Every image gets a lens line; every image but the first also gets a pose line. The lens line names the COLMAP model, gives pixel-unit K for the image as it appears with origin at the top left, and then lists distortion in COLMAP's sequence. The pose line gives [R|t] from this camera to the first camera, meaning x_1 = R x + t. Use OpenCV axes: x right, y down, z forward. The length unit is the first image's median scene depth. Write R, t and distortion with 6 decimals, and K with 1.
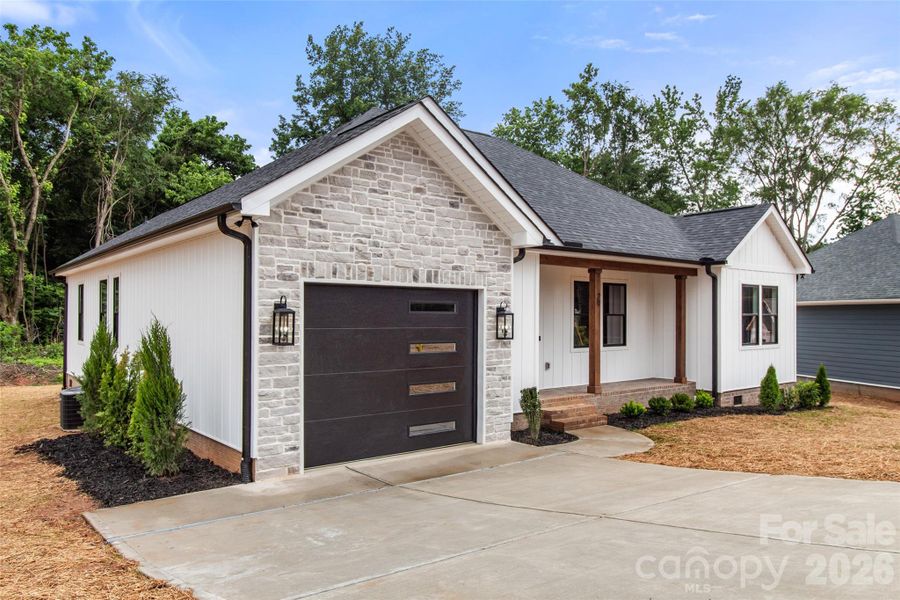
lens RADIAL K [[652.6, 0, 450.0], [0, 652.6, 300.0], [0, 0, 1]] dist [0.000587, -0.000689]
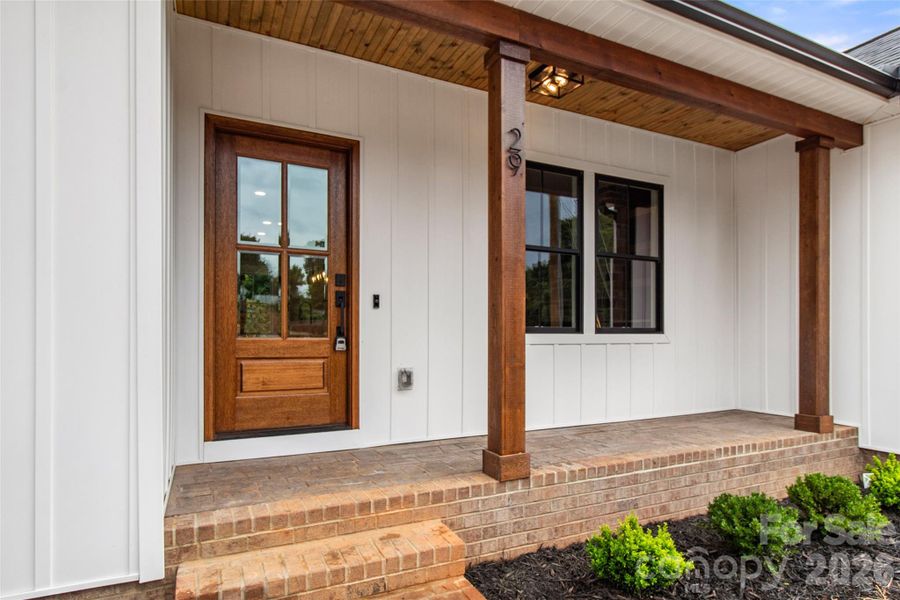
lens RADIAL K [[512.0, 0, 467.0], [0, 512.0, 328.5], [0, 0, 1]] dist [-0.000642, -0.000388]
pose [[0.977188, -0.009176, -0.212179, 0.321730], [0.010683, 0.999925, 0.005955, 0.094805], [0.212108, -0.008086, 0.977213, 0.976674]]
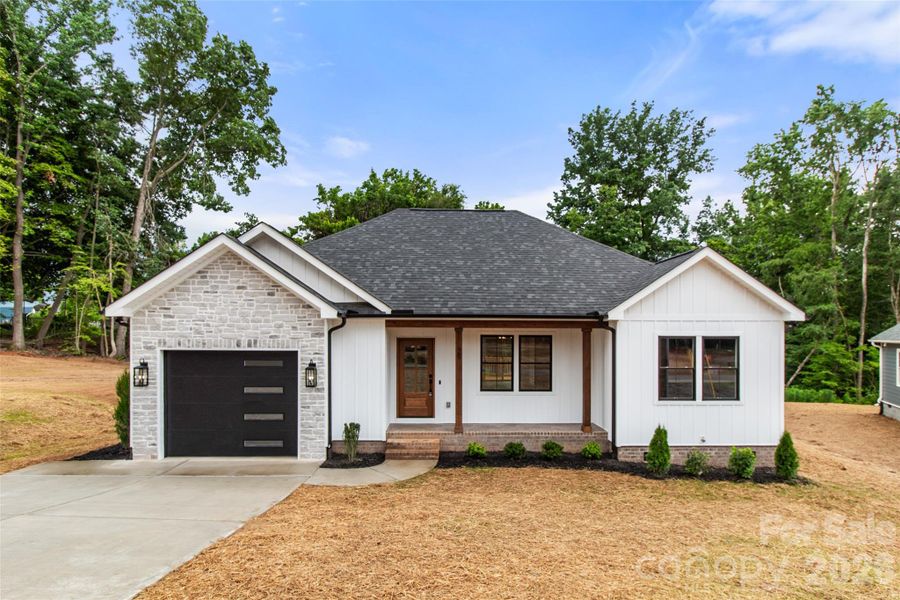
lens RADIAL K [[497.0, 0, 452.3], [0, 497.0, 331.8], [0, 0, 1]] dist [0.011777, -0.000242]
pose [[0.784358, -0.004121, -0.620295, 0.985900], [0.014585, 0.999824, 0.011799, -0.065292], [0.620137, -0.018302, 0.784280, 0.357078]]
